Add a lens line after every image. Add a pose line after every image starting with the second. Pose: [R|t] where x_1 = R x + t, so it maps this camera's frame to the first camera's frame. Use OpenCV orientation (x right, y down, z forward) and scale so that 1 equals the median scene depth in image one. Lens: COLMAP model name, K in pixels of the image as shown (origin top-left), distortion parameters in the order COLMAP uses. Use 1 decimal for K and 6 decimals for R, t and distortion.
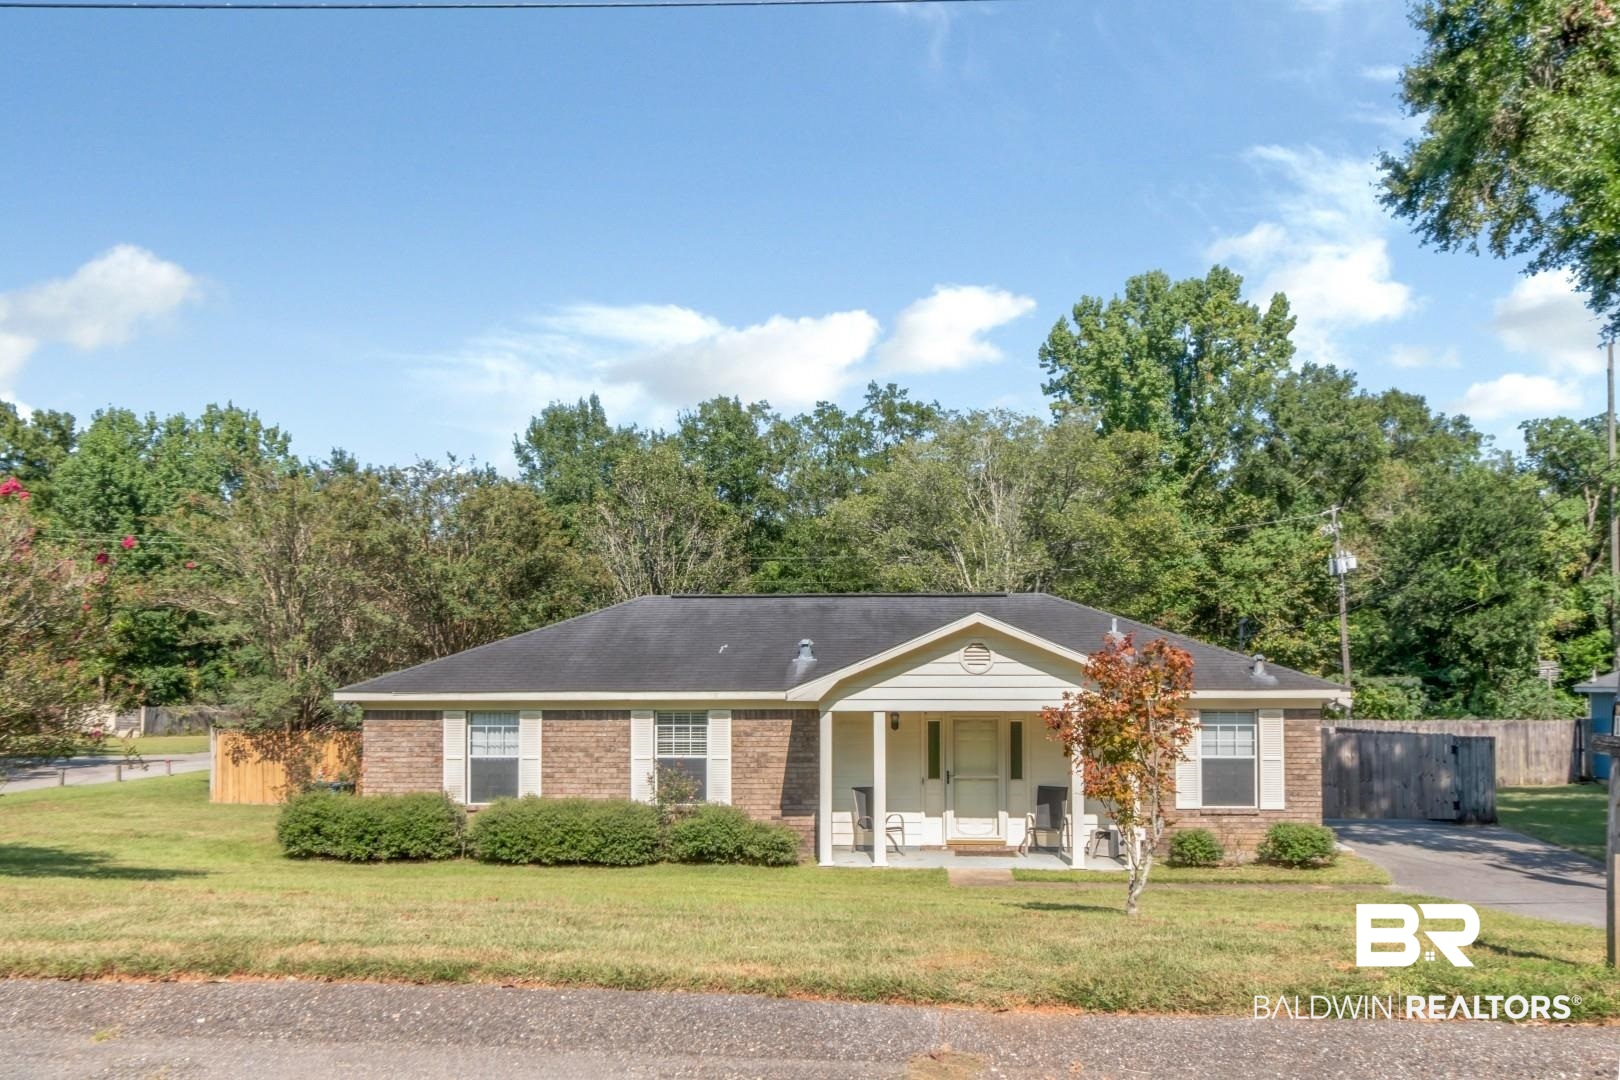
lens RADIAL K [[1369.7, 0, 792.9], [0, 1369.7, 534.4], [0, 0, 1]] dist [0.016972, 0.002357]
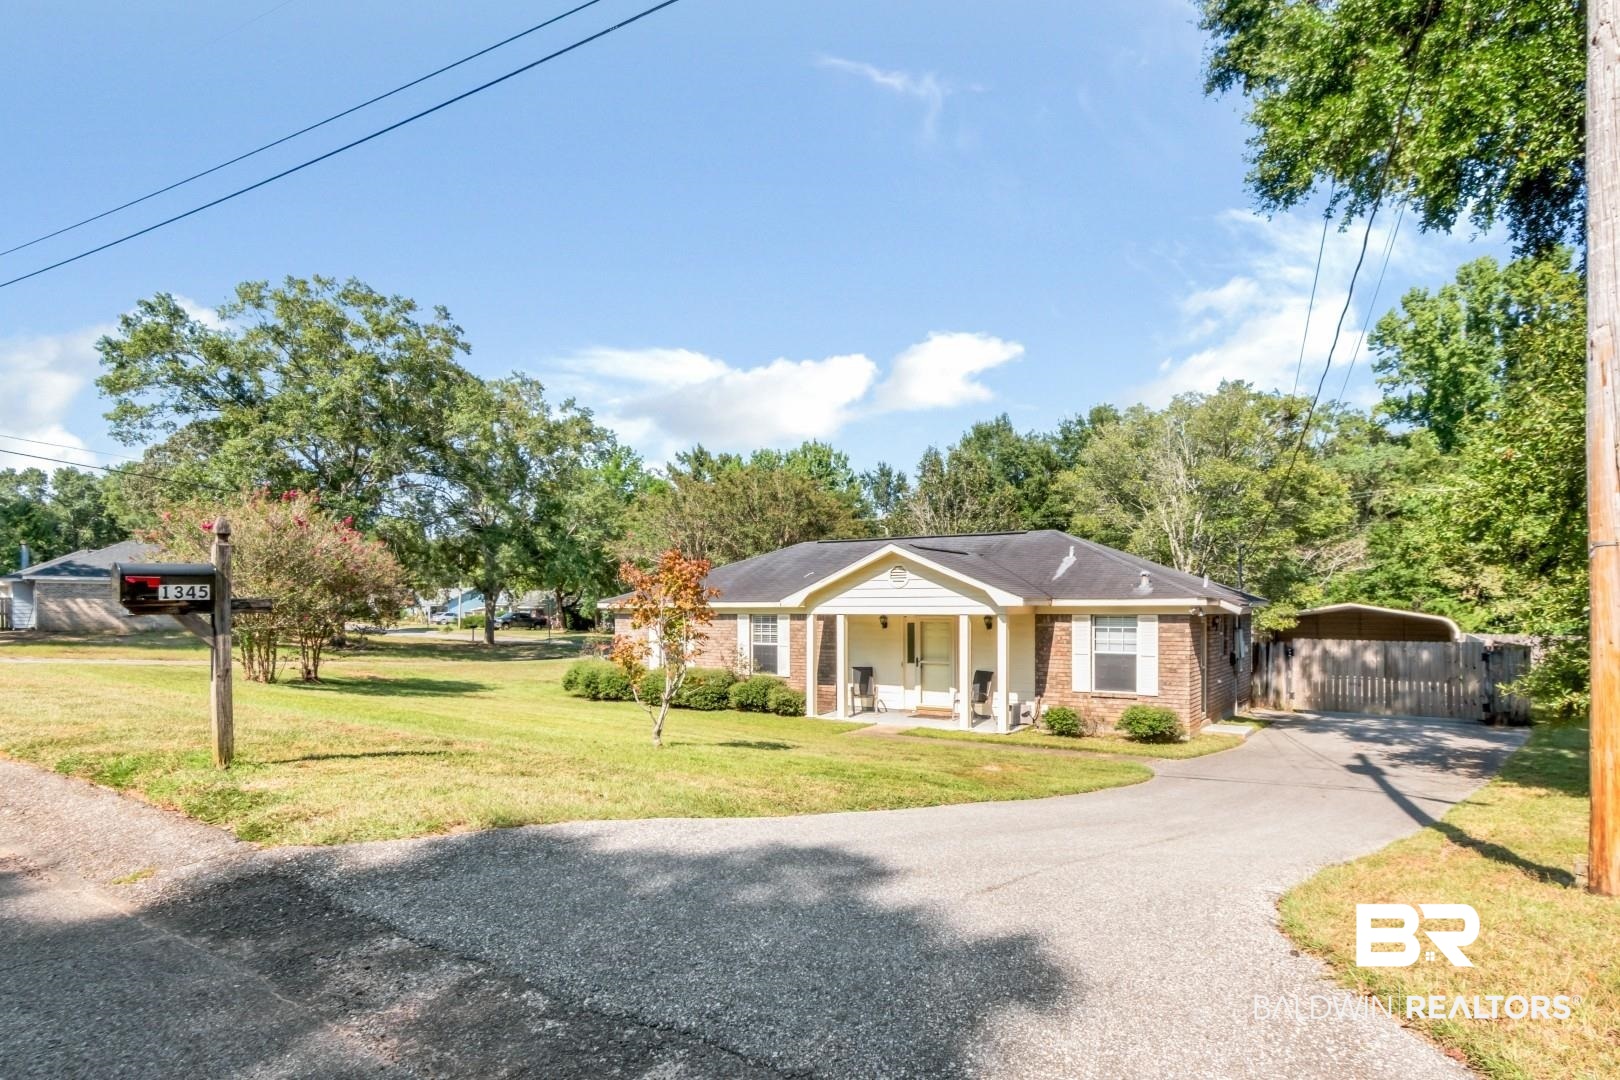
lens RADIAL K [[893.6, 0, 802.3], [0, 893.6, 555.6], [0, 0, 1]] dist [0.002178, -0.001100]
pose [[0.870528, -0.027031, -0.491376, 0.452257], [0.050170, 0.998163, 0.033972, 0.030356], [0.489555, -0.054226, 0.870285, 0.147430]]
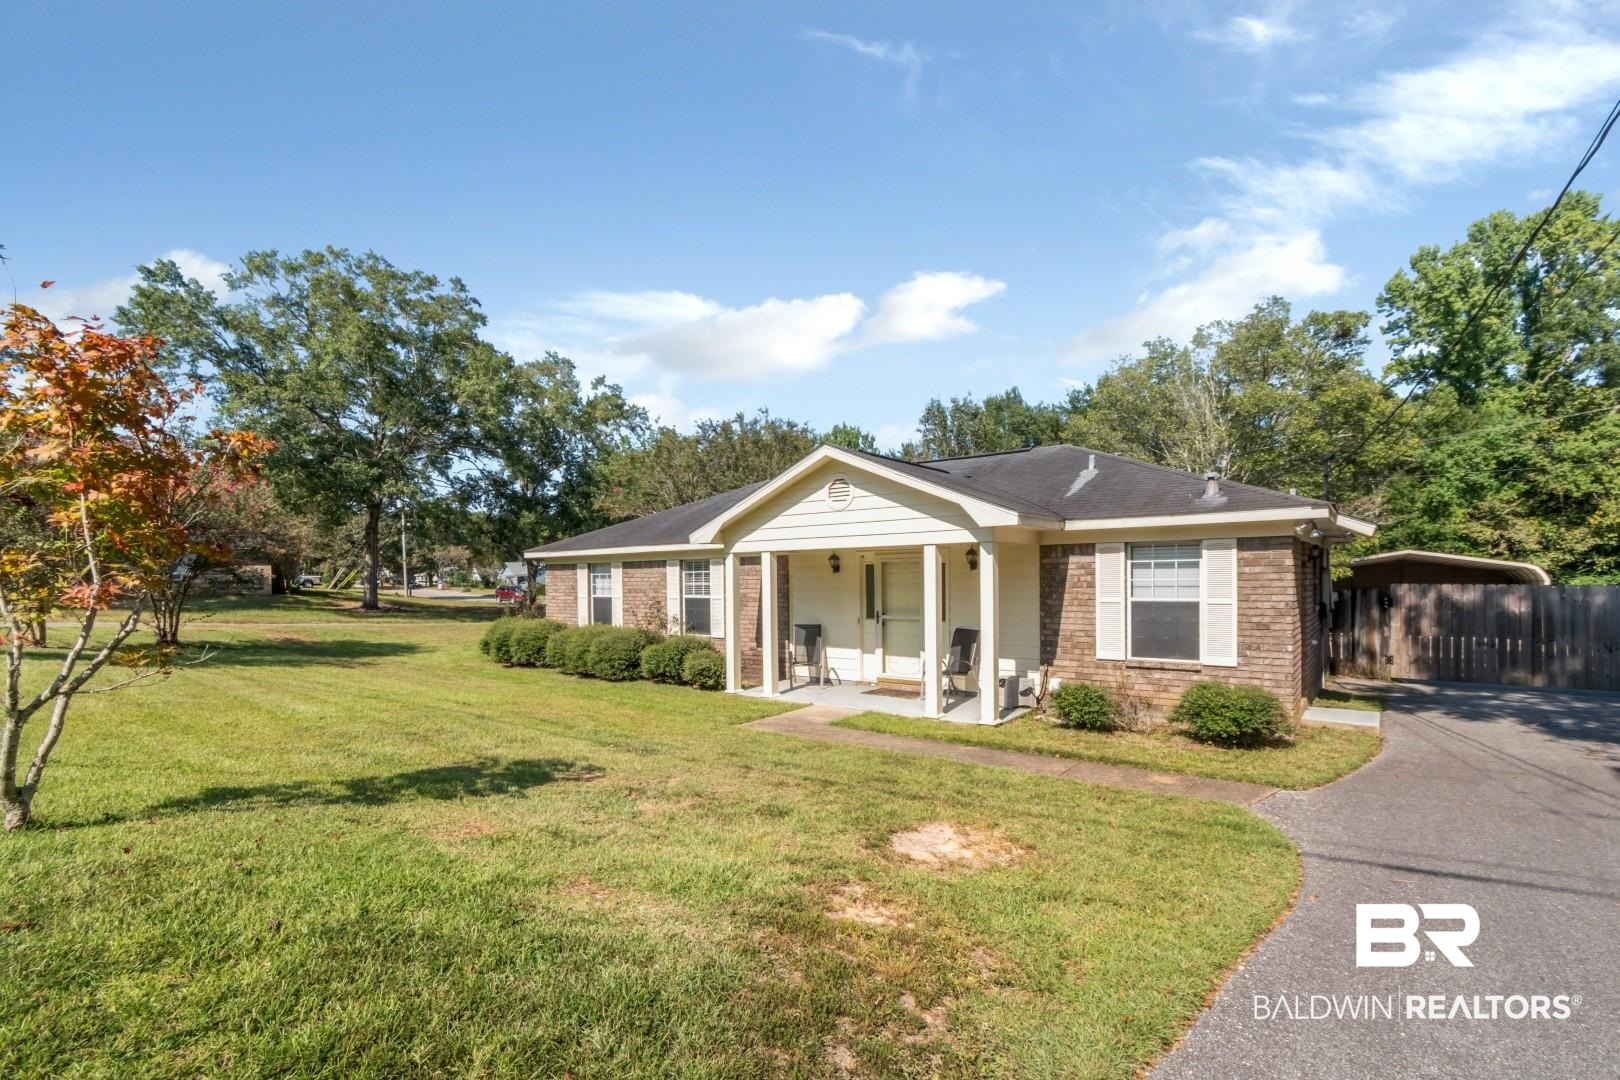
lens RADIAL K [[737.1, 0, 807.3], [0, 737.1, 545.2], [0, 0, 1]] dist [0.000794, -0.002563]
pose [[0.839480, -0.030277, -0.542547, 0.361874], [0.064202, 0.996980, 0.043701, 0.093161], [0.539585, -0.071519, 0.838888, 0.498369]]
